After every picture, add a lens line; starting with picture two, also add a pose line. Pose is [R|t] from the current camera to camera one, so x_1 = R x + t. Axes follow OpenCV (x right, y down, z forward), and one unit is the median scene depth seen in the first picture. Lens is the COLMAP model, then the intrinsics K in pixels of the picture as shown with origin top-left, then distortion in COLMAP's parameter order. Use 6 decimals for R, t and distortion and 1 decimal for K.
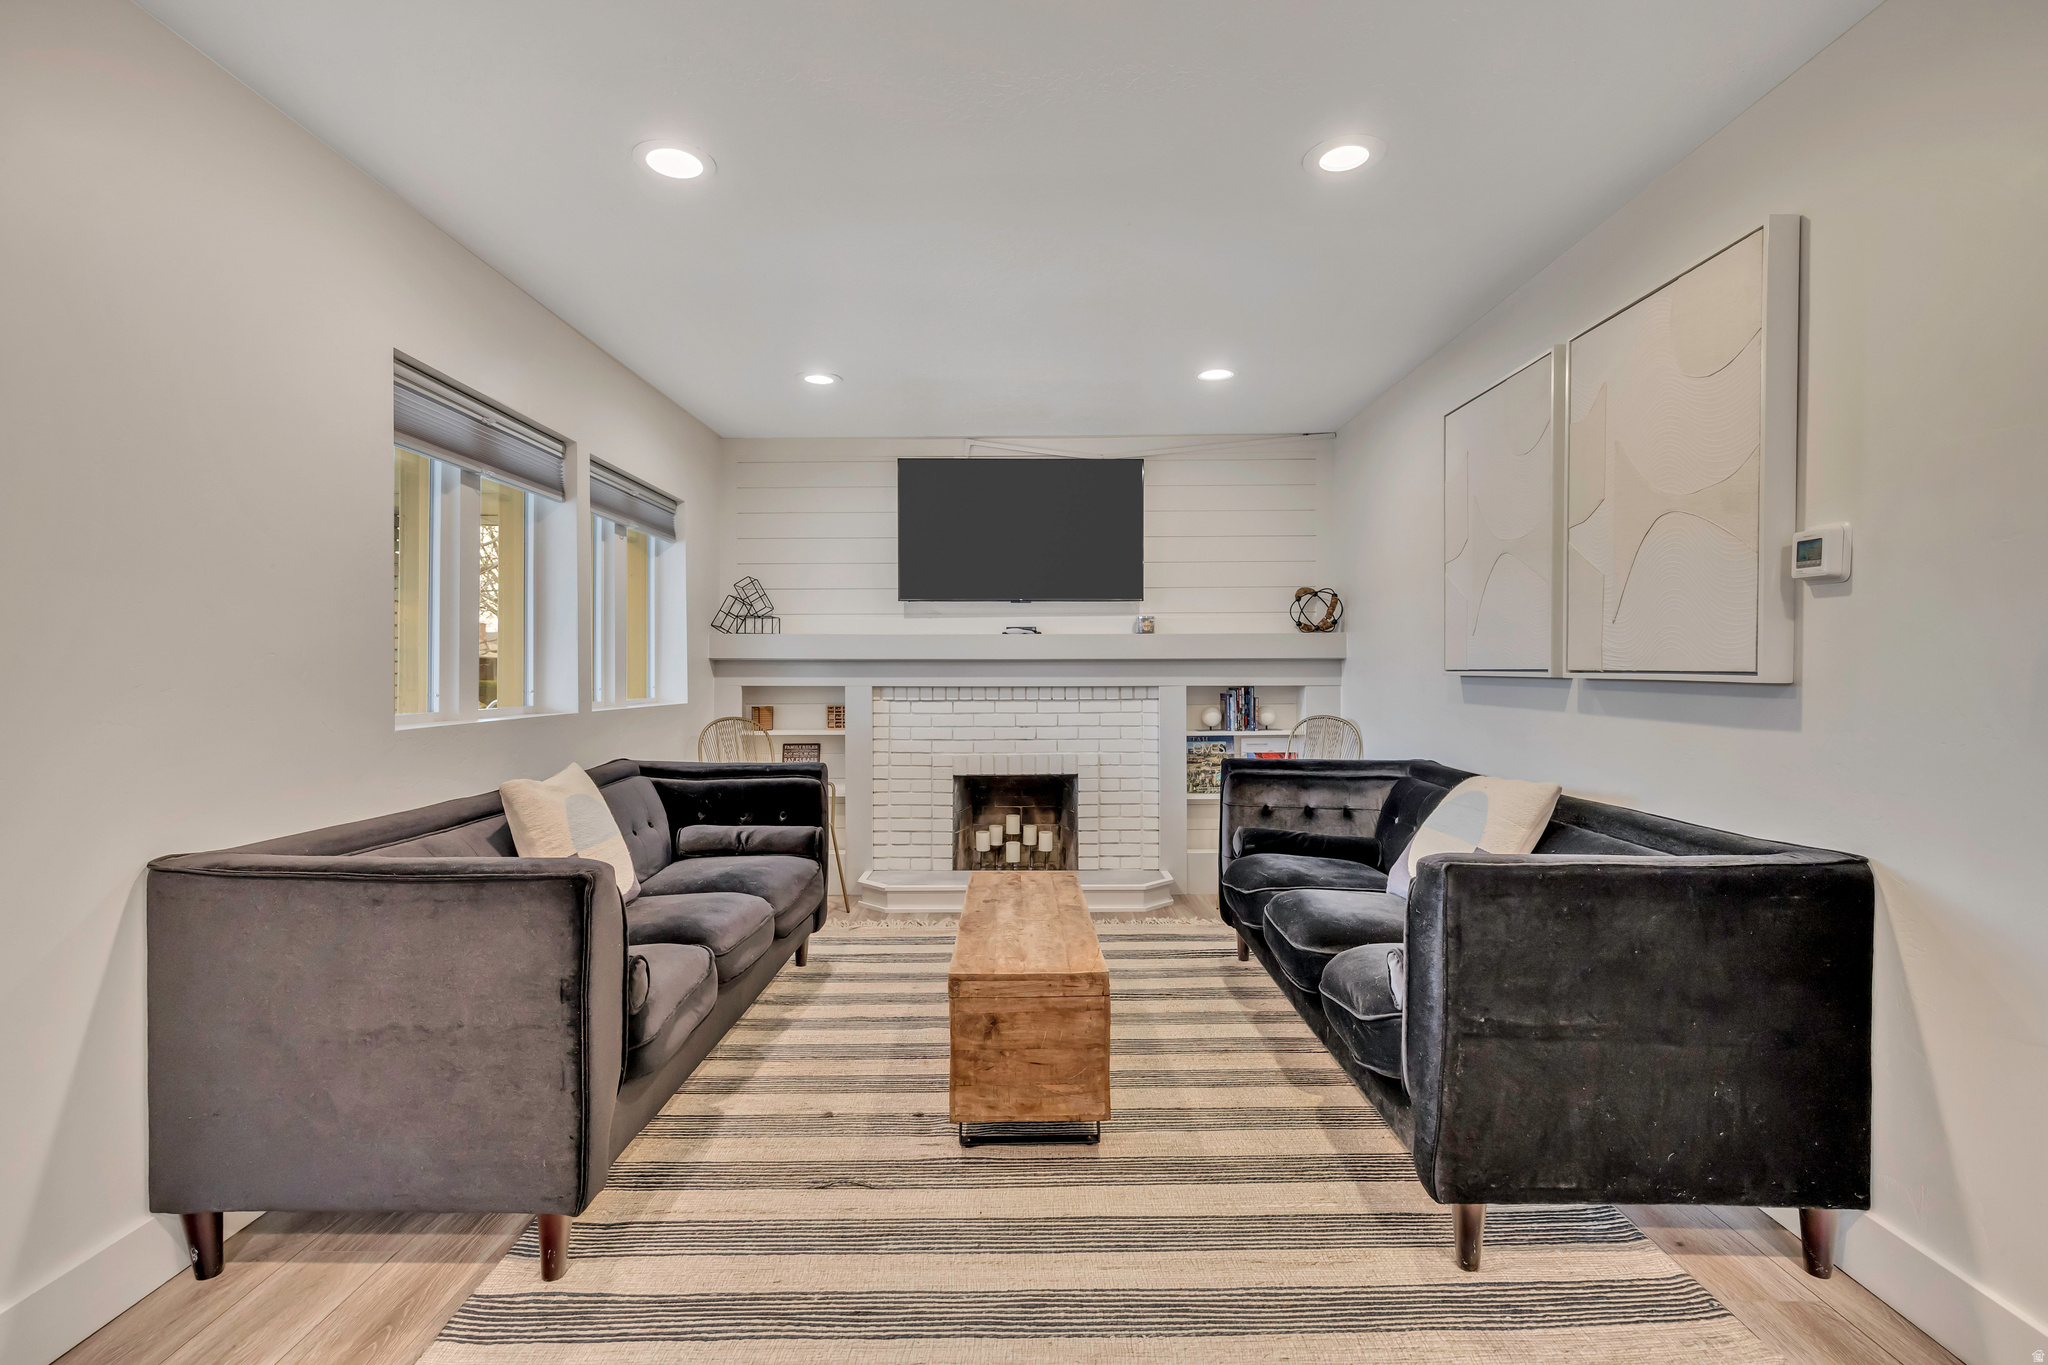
lens RADIAL K [[976.3, 0, 1025.1], [0, 976.3, 675.4], [0, 0, 1]] dist [0.003454, 0.000345]
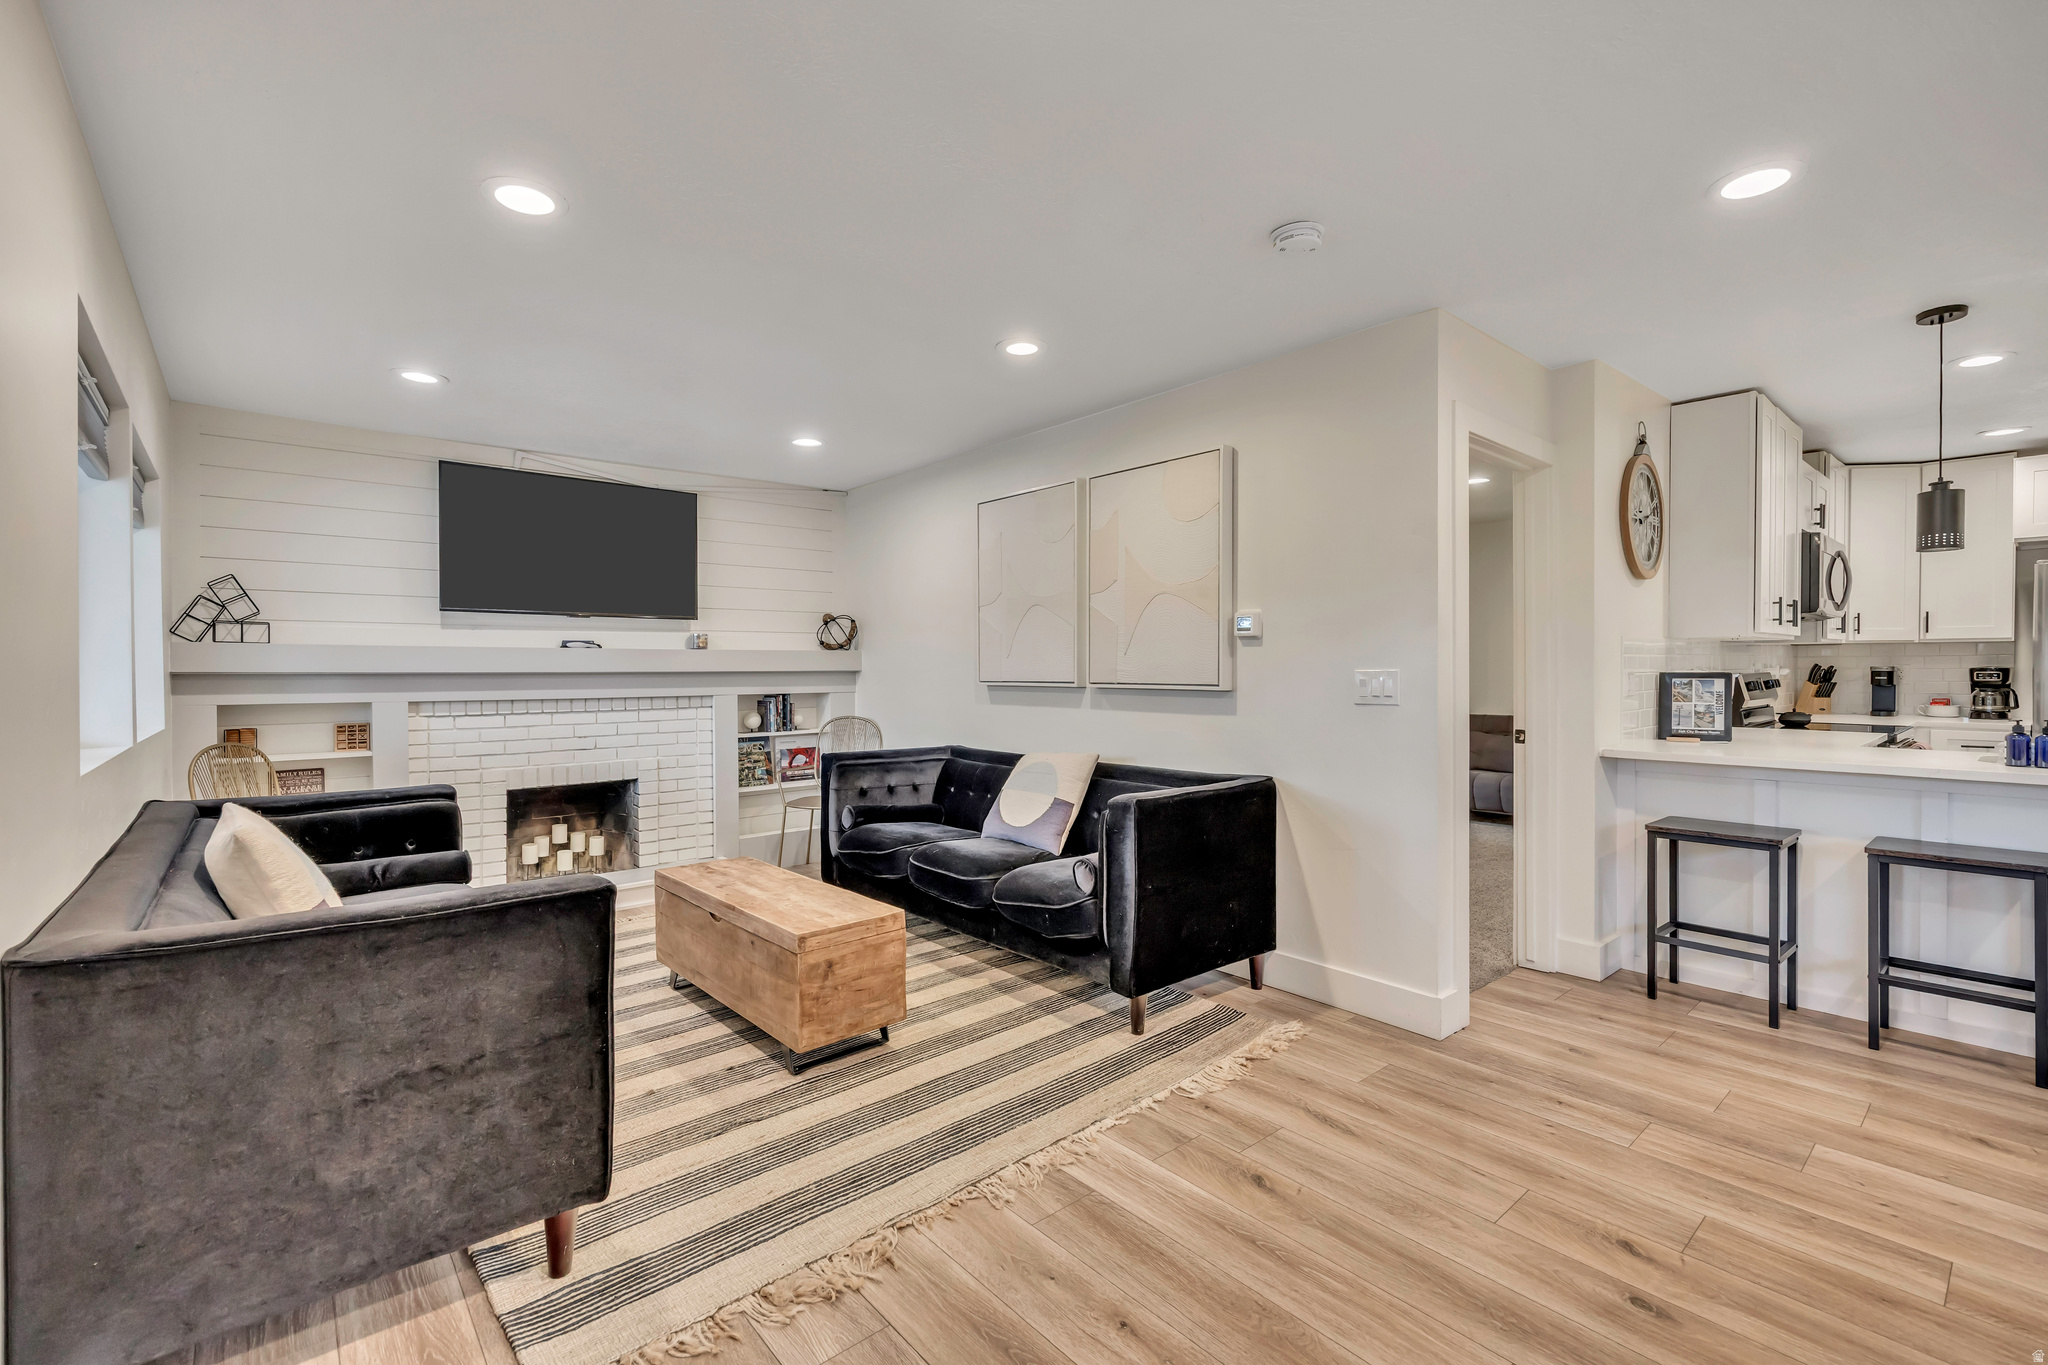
lens RADIAL K [[887.8, 0, 1026.8], [0, 887.8, 676.0], [0, 0, 1]] dist [-0.001924, 0.000056]
pose [[0.755051, -0.005810, 0.655640, -0.358566], [0.007094, 0.999975, 0.000691, -0.013159], [-0.655627, 0.004129, 0.755073, -0.026594]]
